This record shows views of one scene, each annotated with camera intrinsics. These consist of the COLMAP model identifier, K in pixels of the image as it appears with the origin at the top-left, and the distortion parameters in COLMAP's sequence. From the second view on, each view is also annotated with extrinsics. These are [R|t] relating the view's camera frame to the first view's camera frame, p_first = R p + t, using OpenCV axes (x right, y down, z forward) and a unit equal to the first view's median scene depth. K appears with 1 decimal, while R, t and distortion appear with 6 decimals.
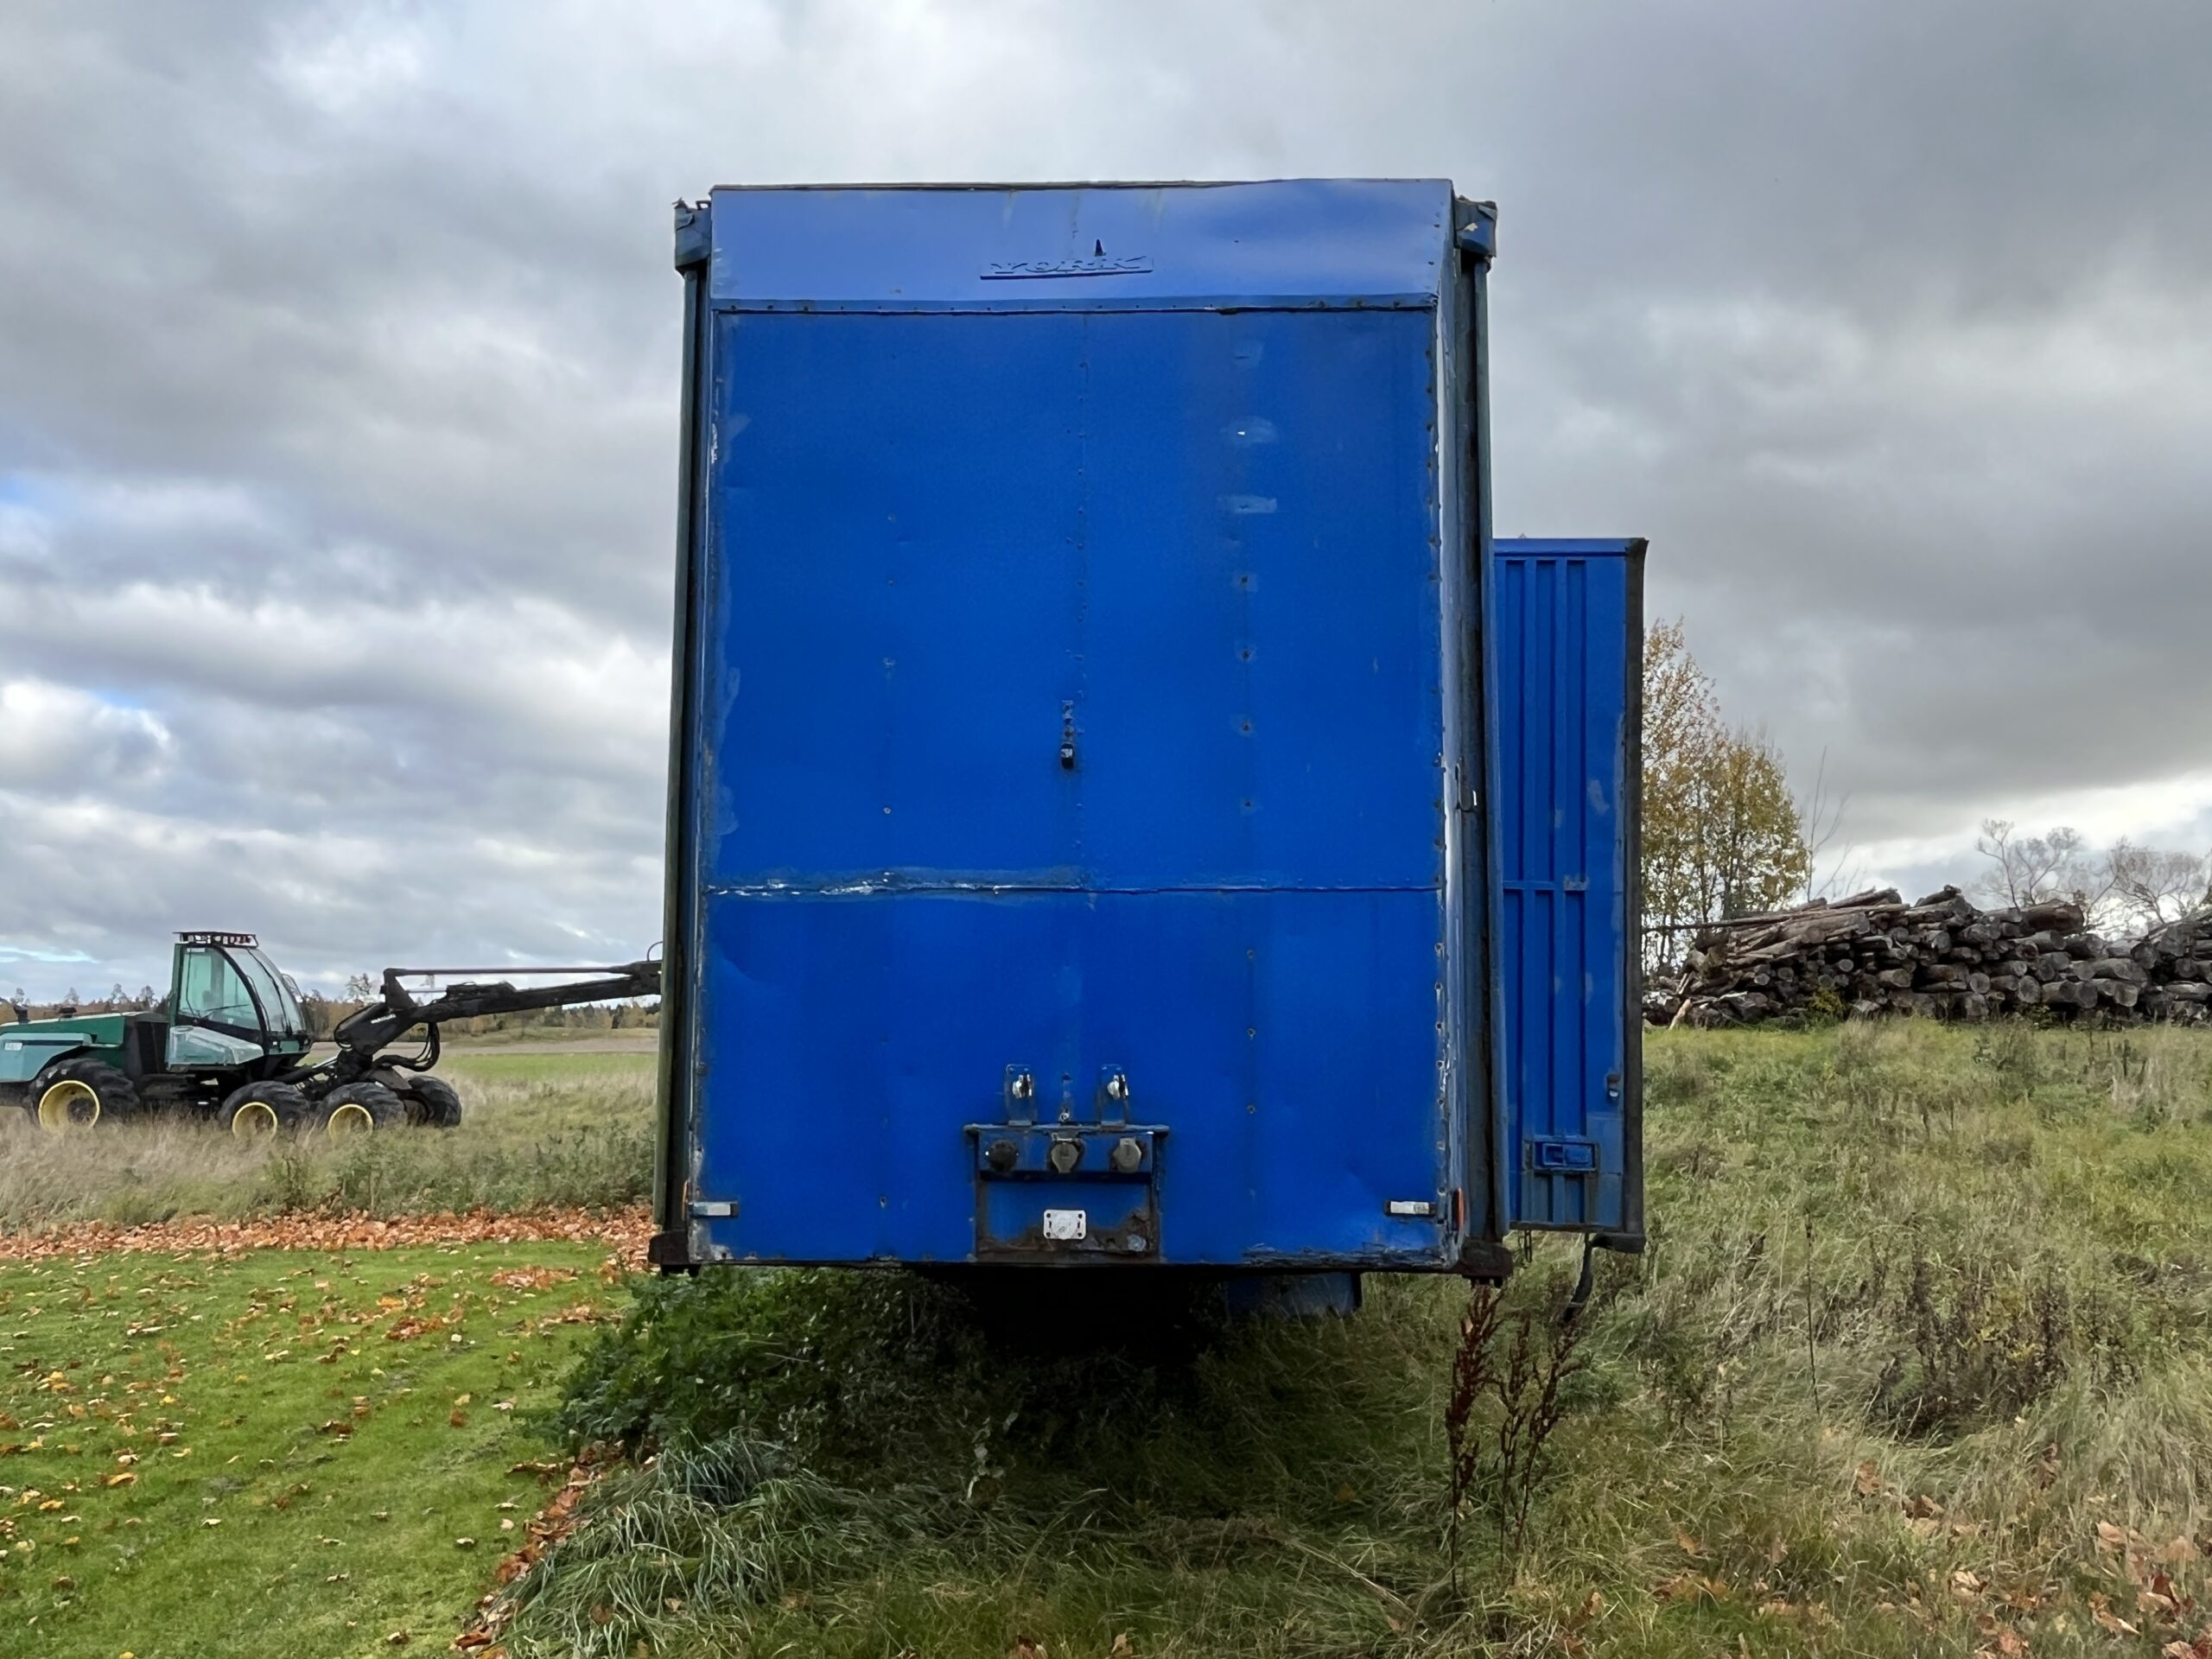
lens RADIAL K [[1653.5, 0, 1106.0], [0, 1653.5, 829.5], [0, 0, 1]] dist [-0.008780, -0.002960]
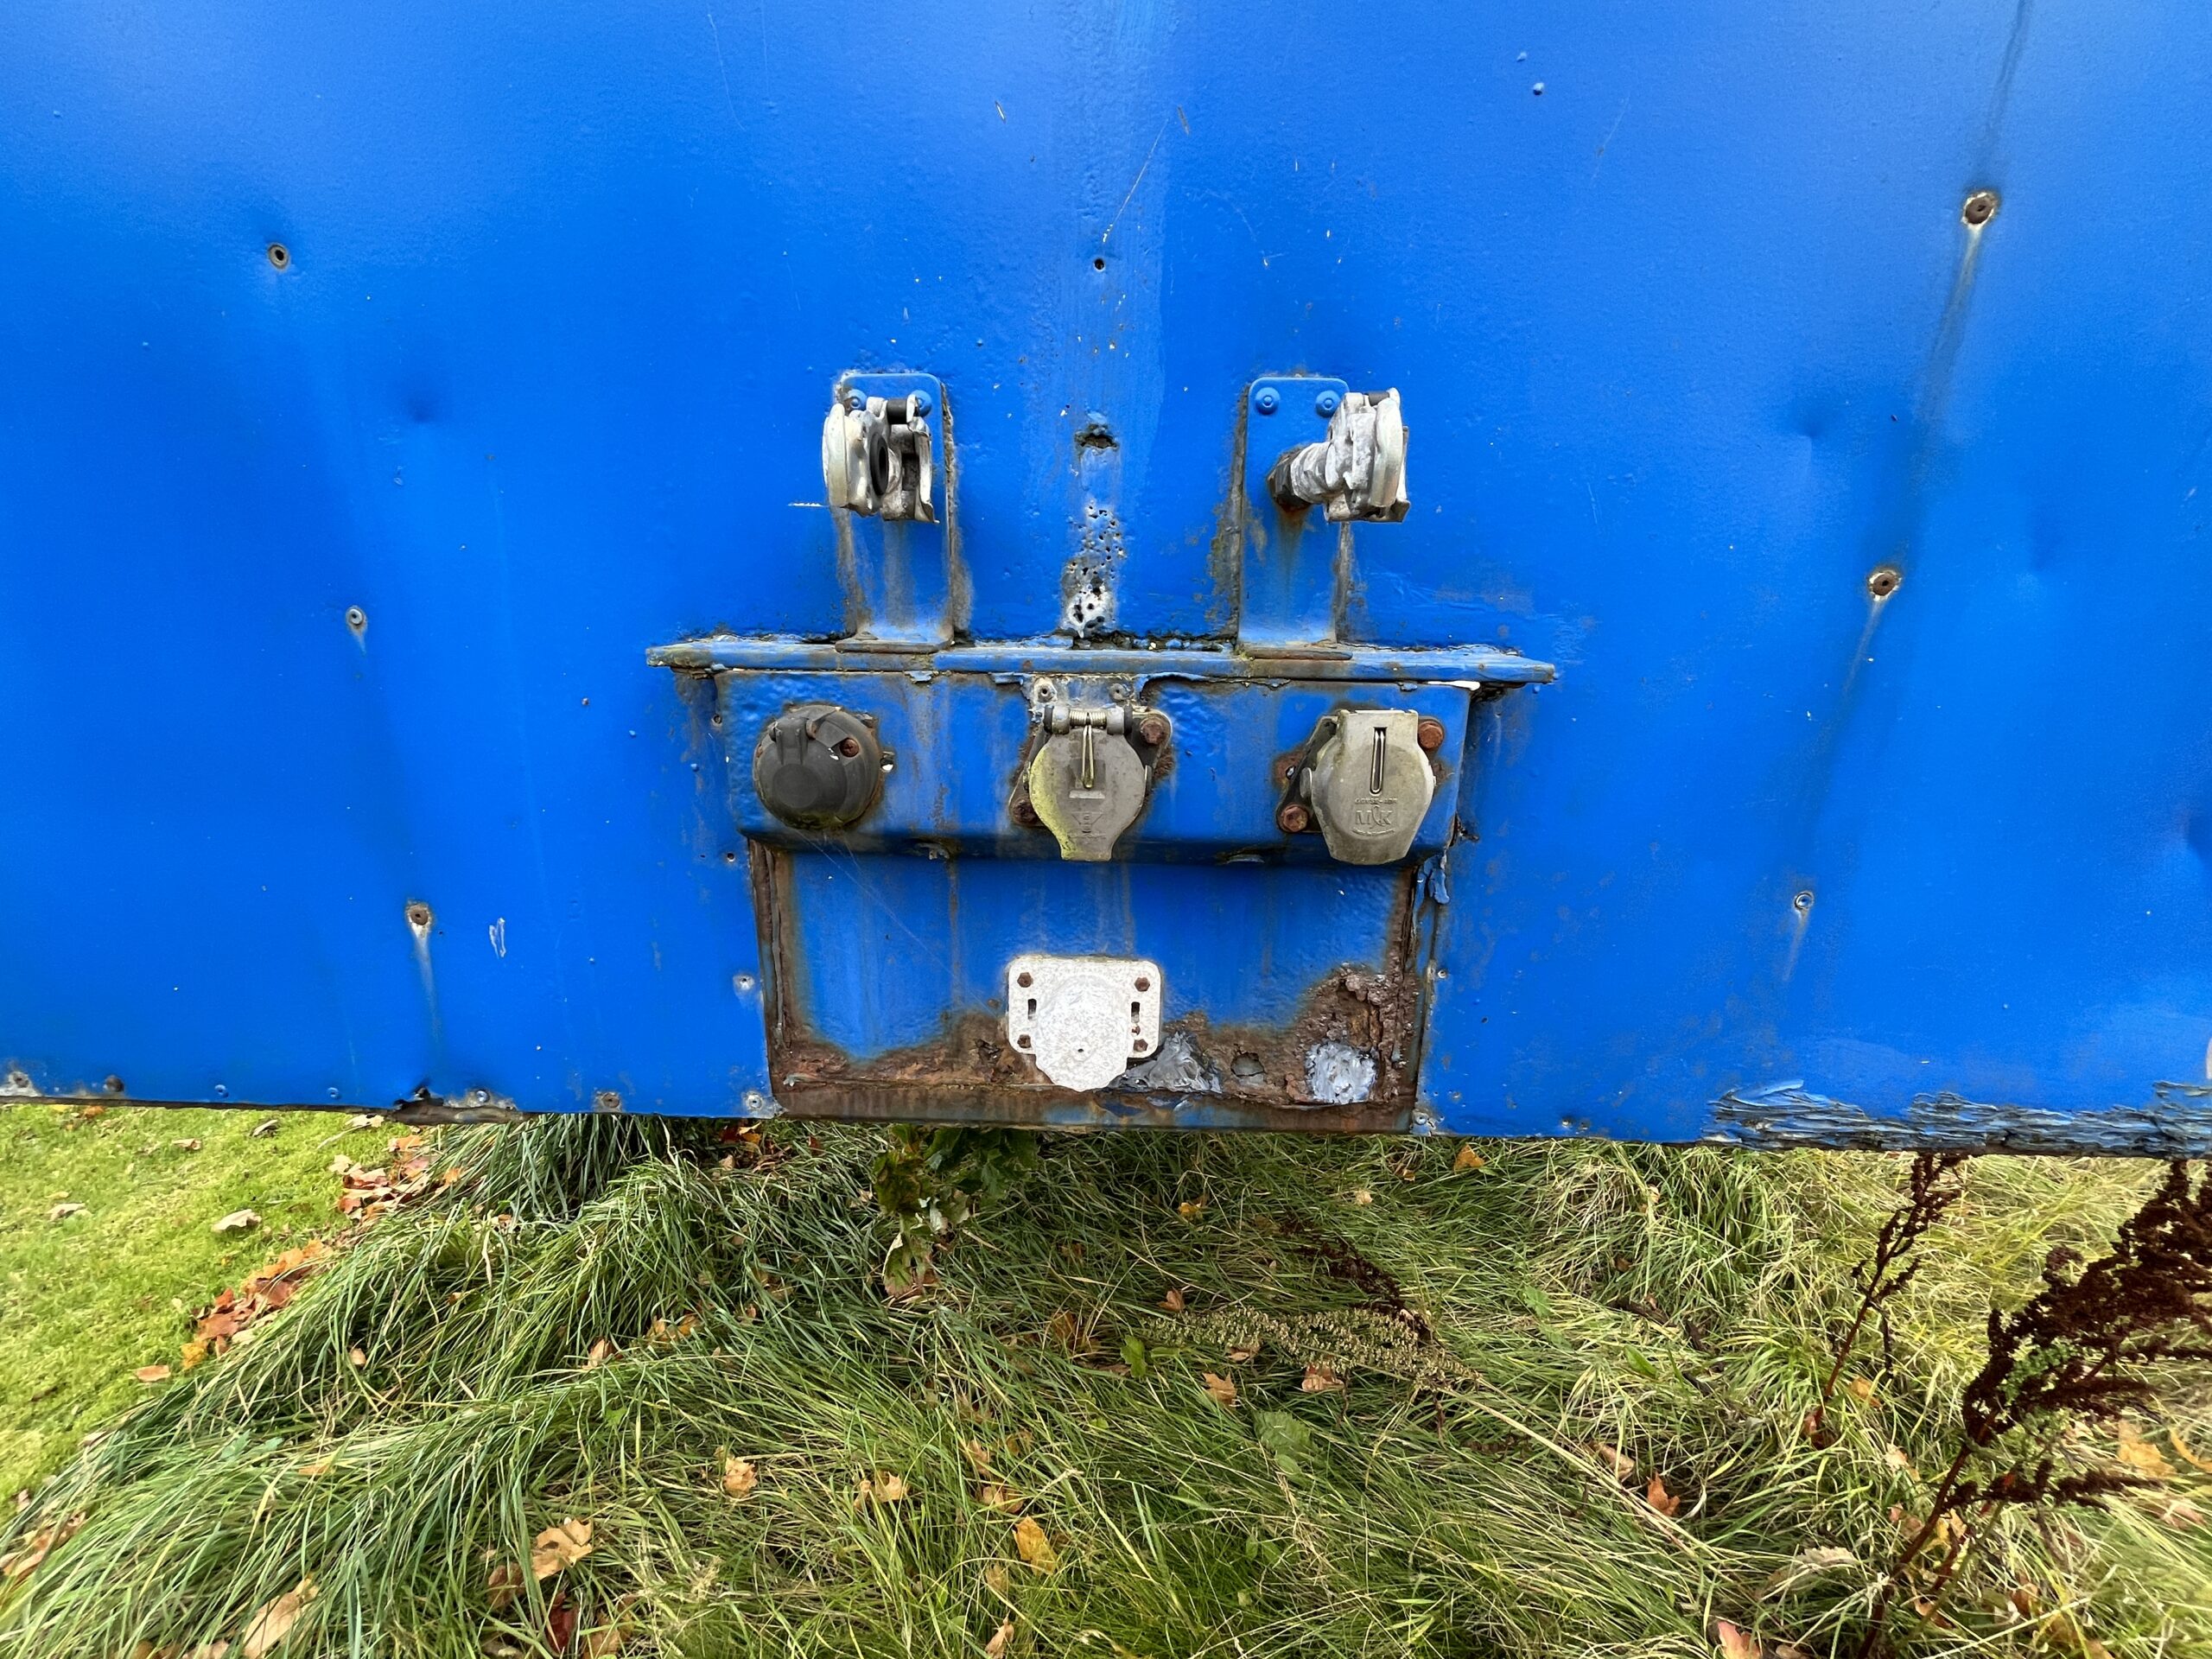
lens RADIAL K [[917.0, 0, 1090.8], [0, 917.0, 841.0], [0, 0, 1]] dist [-0.008597, -0.000636]
pose [[0.999912, 0.012914, -0.002894, -0.023823], [-0.010813, 0.923289, 0.383953, 0.154829], [0.007630, -0.383888, 0.923348, 0.870794]]
